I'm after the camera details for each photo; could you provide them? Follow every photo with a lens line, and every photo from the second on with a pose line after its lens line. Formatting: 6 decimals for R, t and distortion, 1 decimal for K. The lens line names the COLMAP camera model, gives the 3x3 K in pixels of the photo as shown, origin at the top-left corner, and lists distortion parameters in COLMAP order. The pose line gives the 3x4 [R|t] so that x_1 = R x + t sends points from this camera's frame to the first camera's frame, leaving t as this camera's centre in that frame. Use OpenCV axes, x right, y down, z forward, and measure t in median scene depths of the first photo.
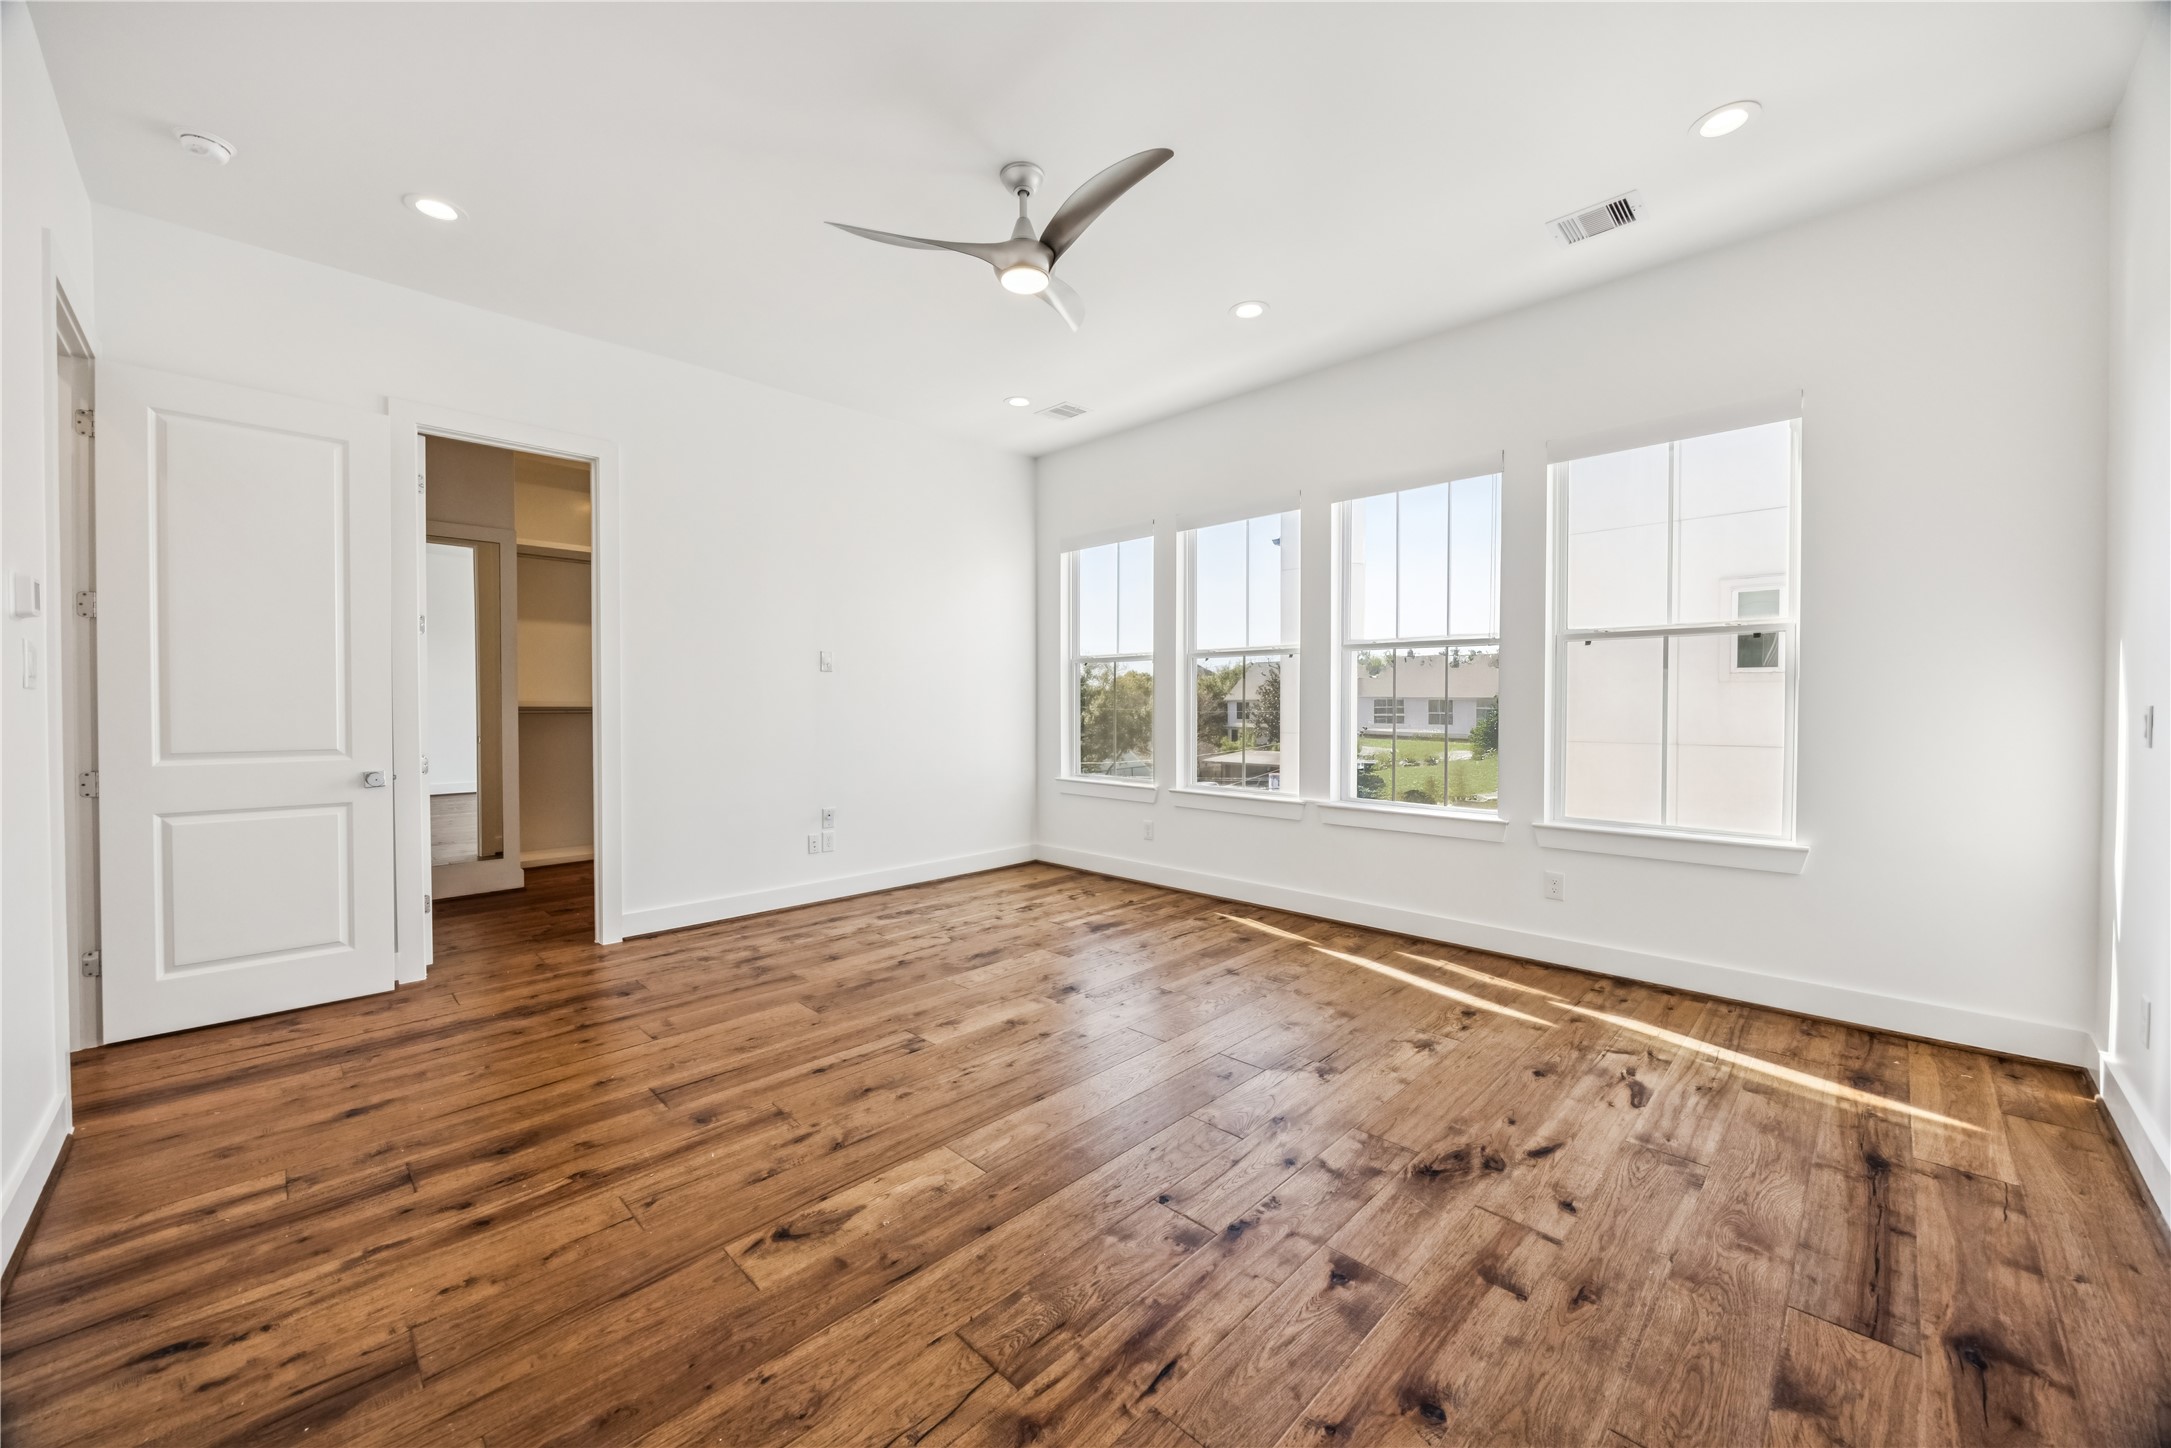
lens RADIAL K [[814.5, 0, 1083.3], [0, 814.5, 715.4], [0, 0, 1]] dist [-0.002253, -0.000268]
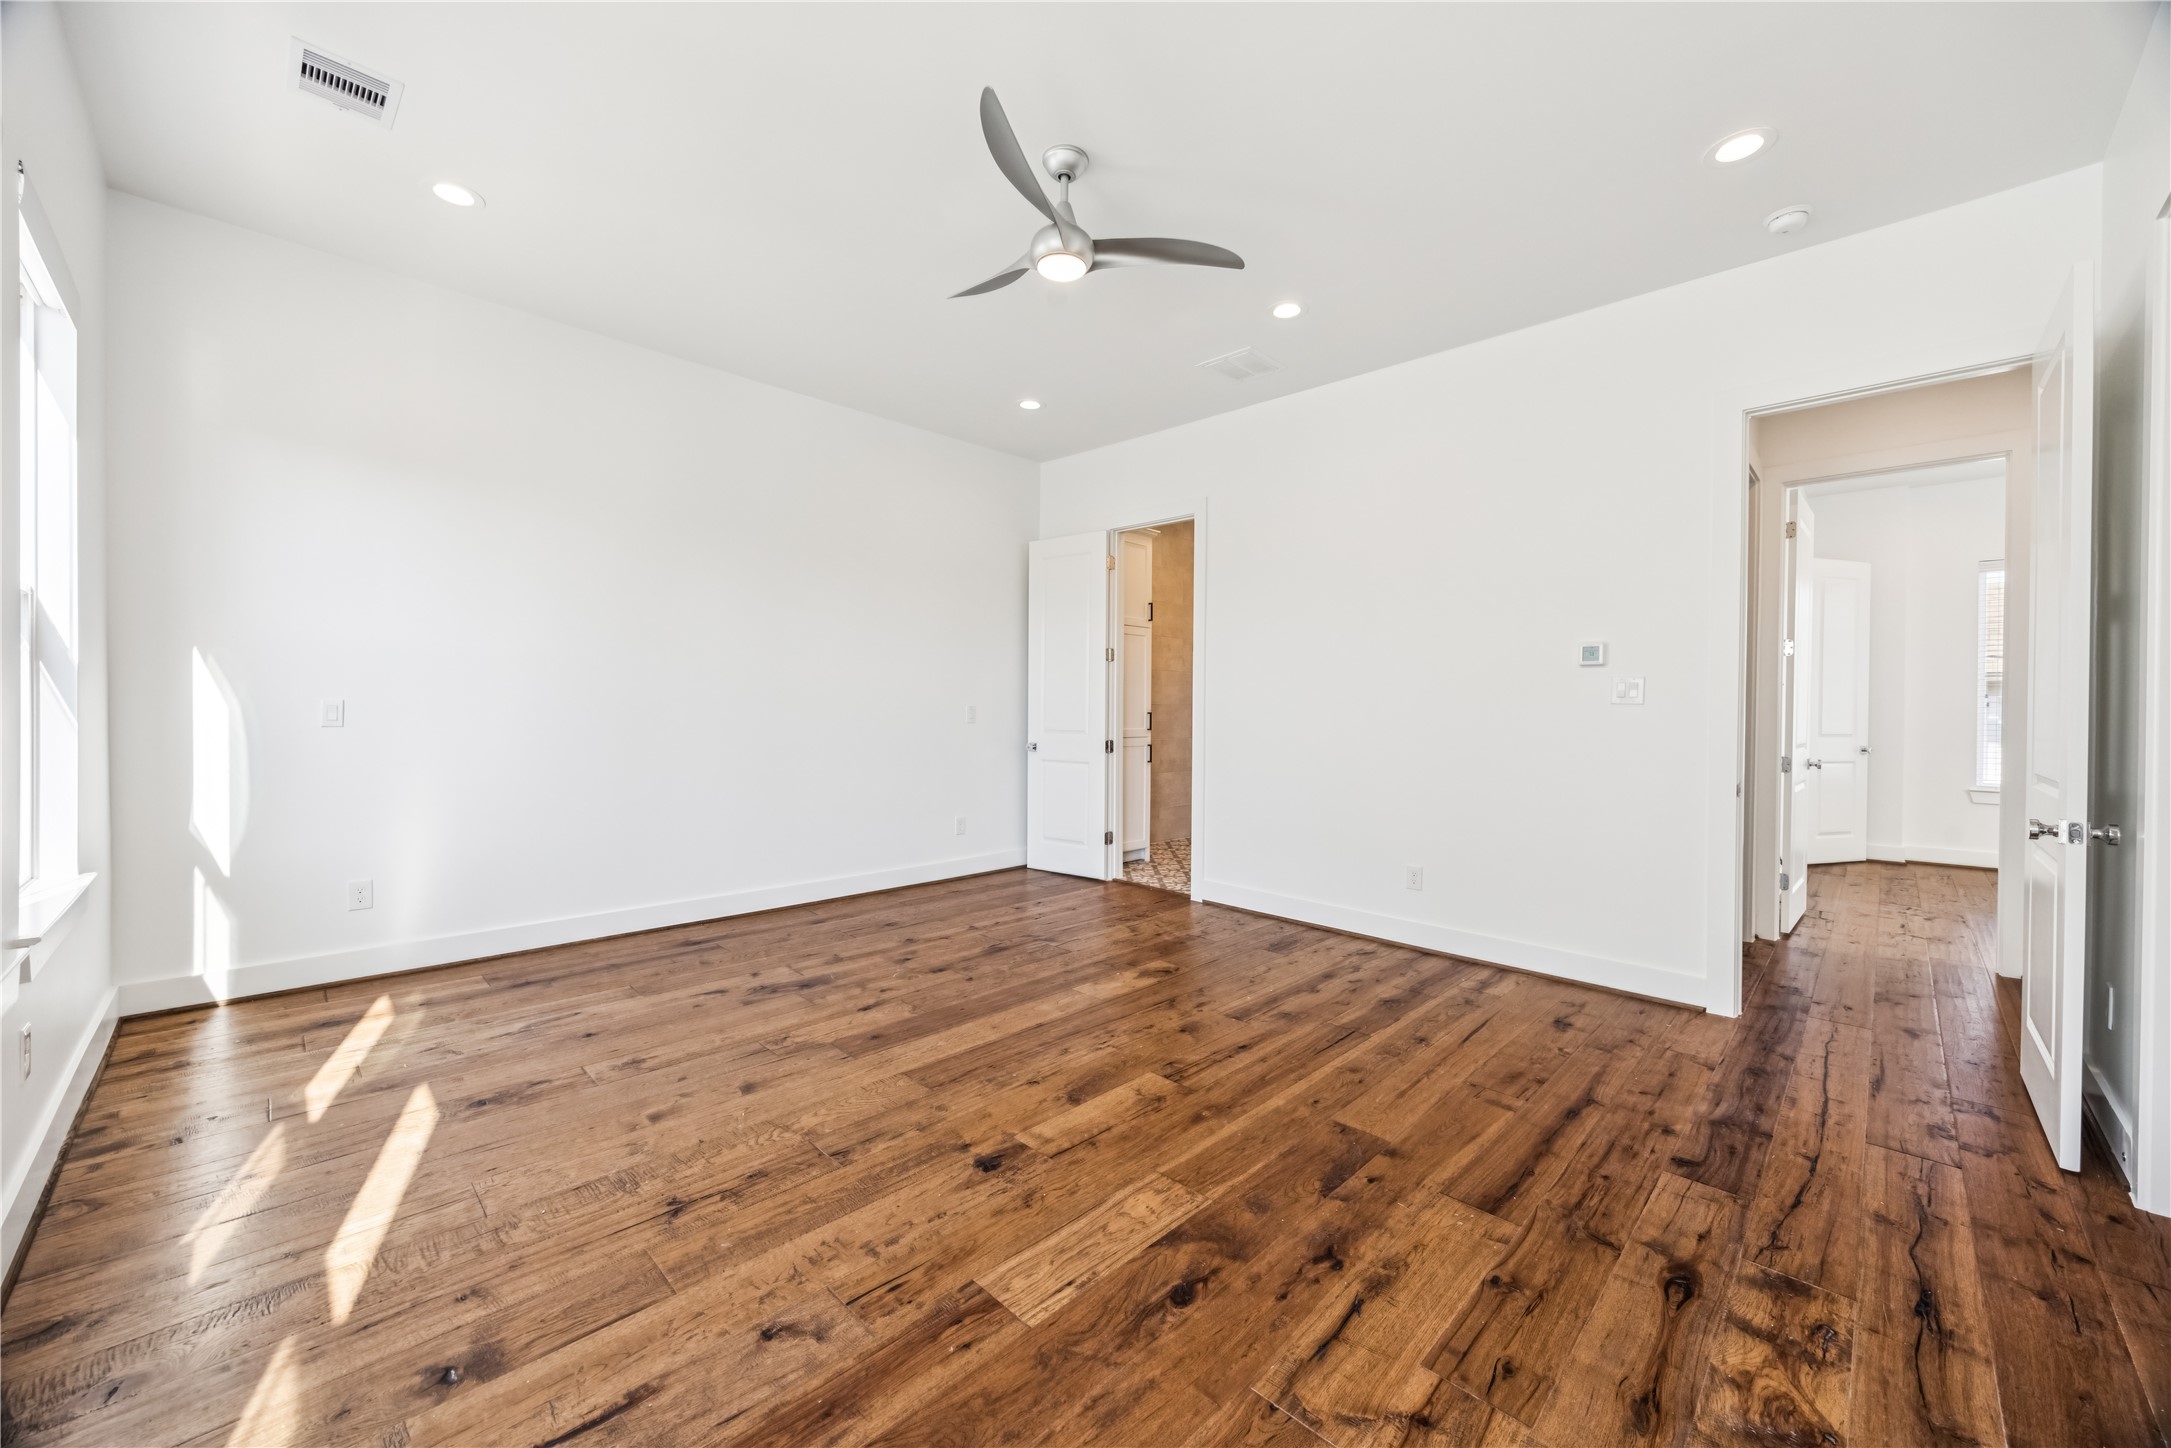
lens RADIAL K [[819.3, 0, 1087.7], [0, 819.3, 717.6], [0, 0, 1]] dist [-0.002746, -0.000684]
pose [[-0.999950, -0.009710, -0.002445, -0.115270], [-0.009765, 0.999673, 0.023637, -0.026574], [0.002214, 0.023660, -0.999718, 2.156560]]
